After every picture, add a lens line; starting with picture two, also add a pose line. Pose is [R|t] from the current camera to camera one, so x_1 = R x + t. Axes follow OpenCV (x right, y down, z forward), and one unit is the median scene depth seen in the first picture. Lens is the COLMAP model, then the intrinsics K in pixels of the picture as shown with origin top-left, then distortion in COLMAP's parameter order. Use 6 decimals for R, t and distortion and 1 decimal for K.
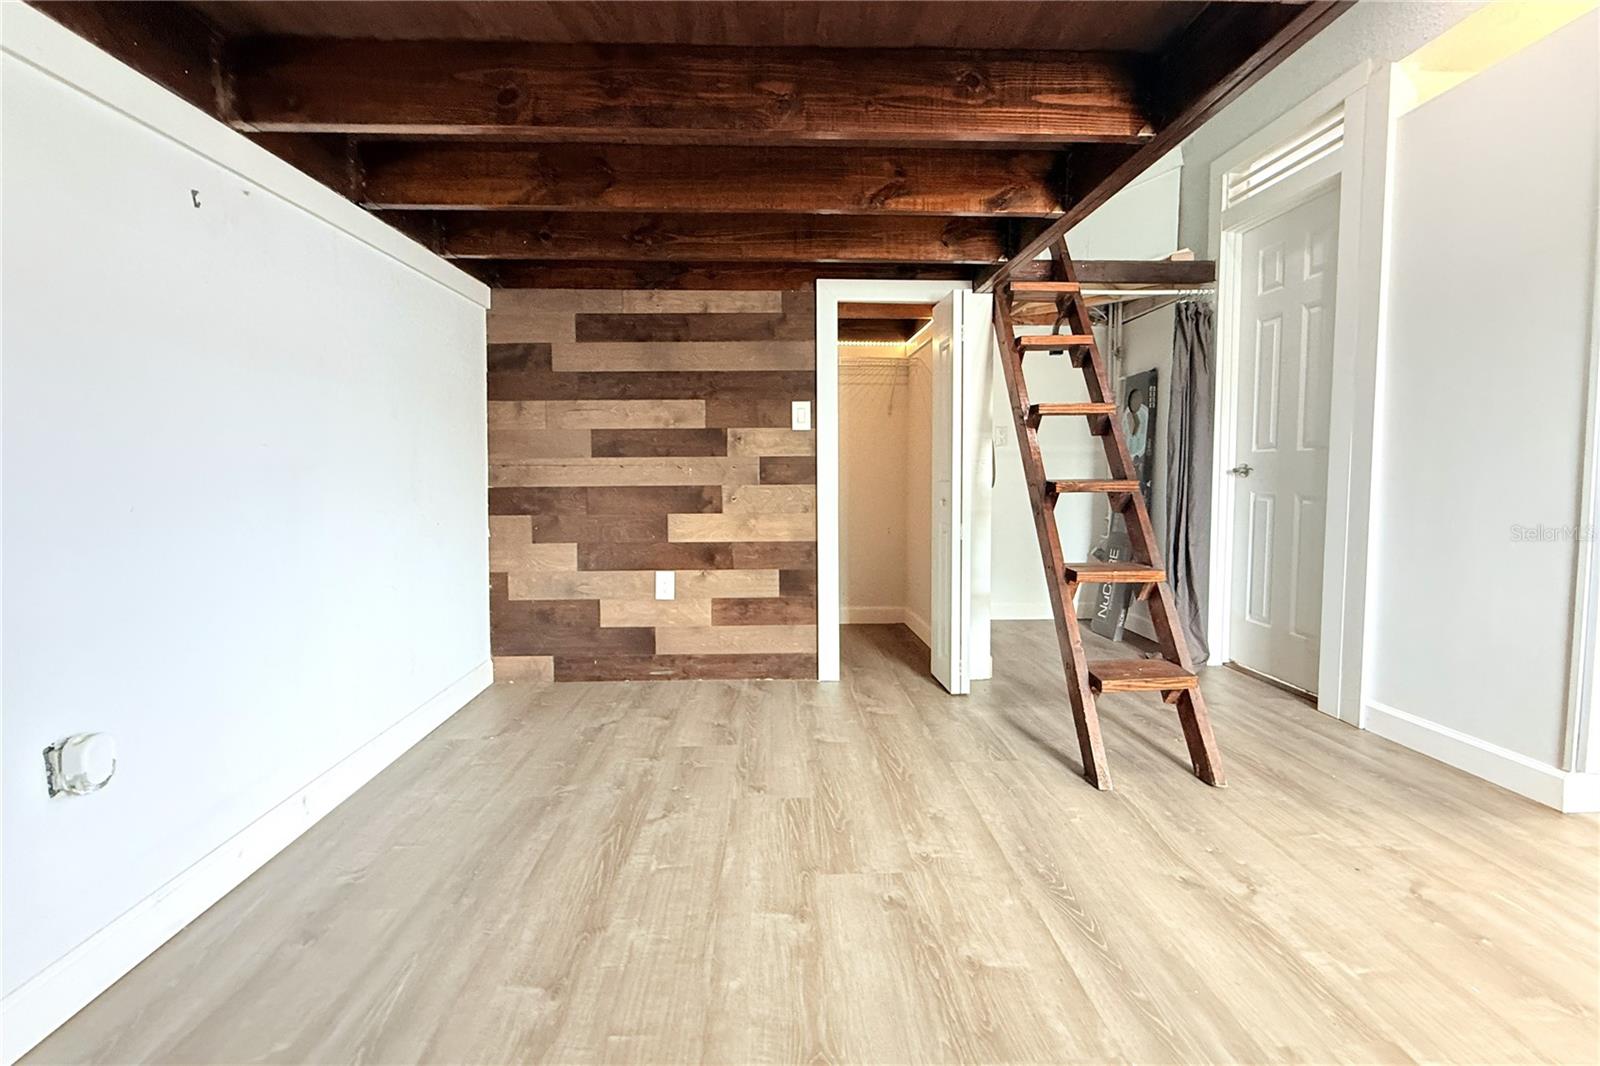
lens RADIAL K [[645.9, 0, 767.6], [0, 645.9, 508.4], [0, 0, 1]] dist [-0.000284, -0.000107]
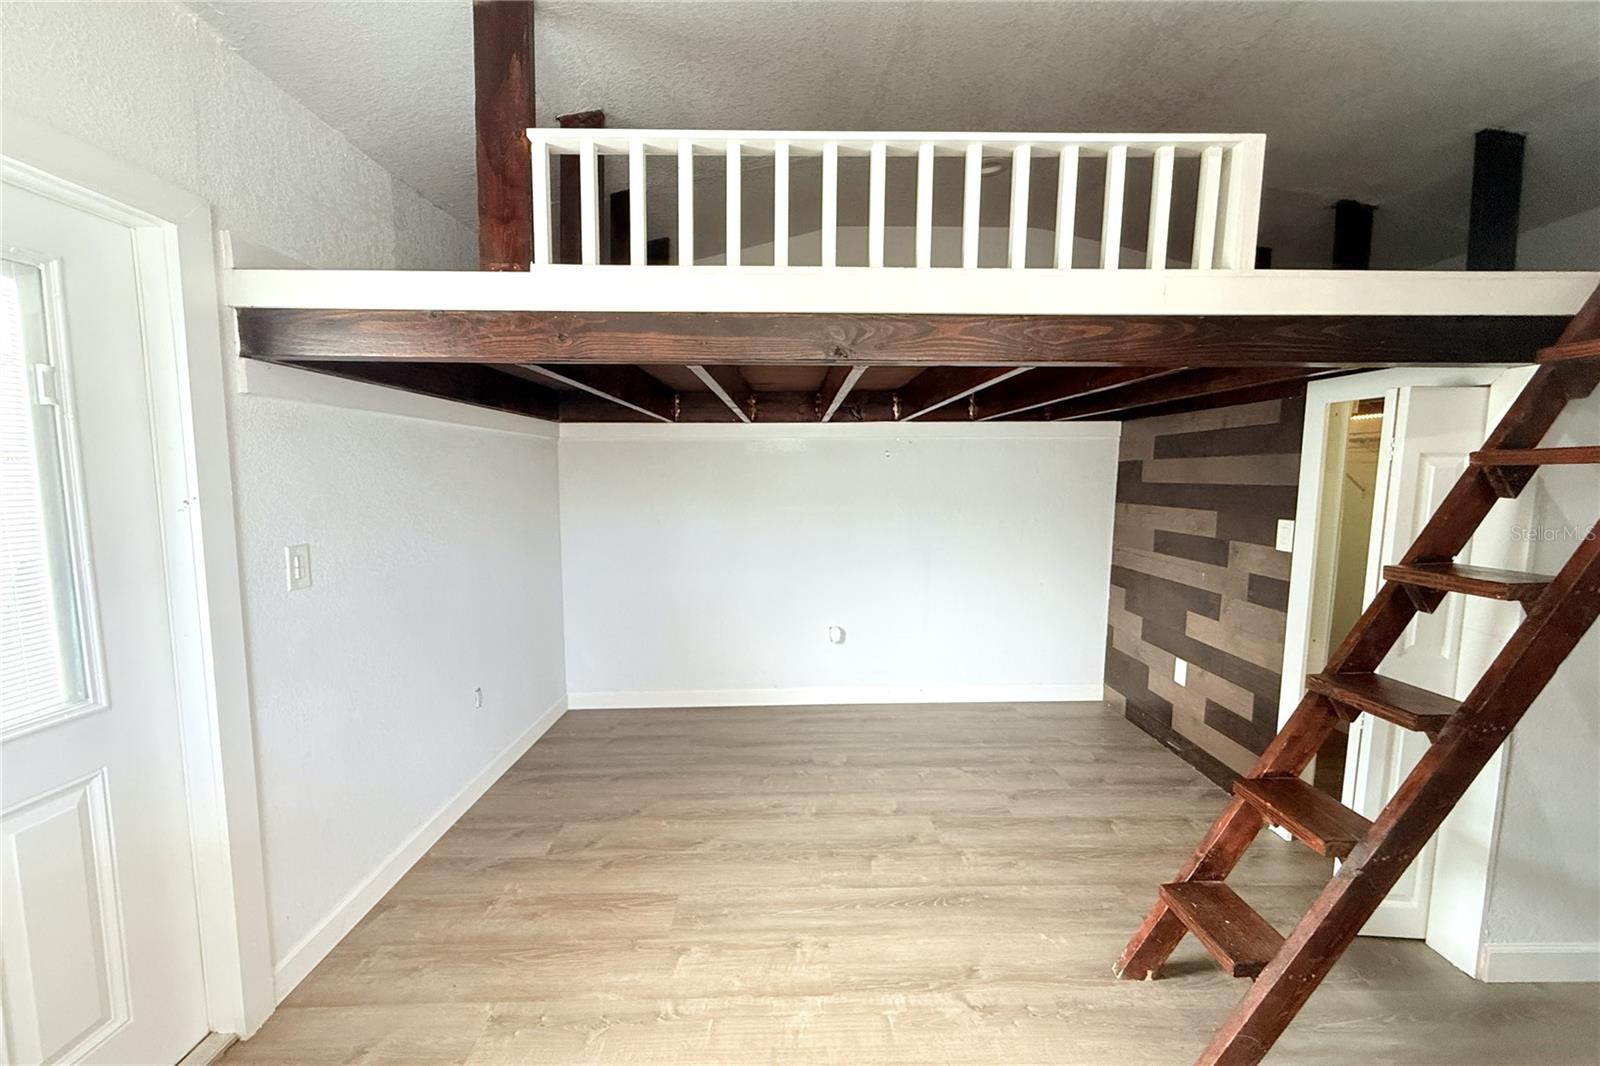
lens RADIAL K [[645.9, 0, 793.0], [0, 645.9, 537.3], [0, 0, 1]] dist [-0.000284, -0.000107]
pose [[-0.025749, 0.103506, -0.994295, 0.987494], [-0.053910, 0.993034, 0.104771, -0.202866], [0.998214, 0.056301, -0.019990, 0.340025]]
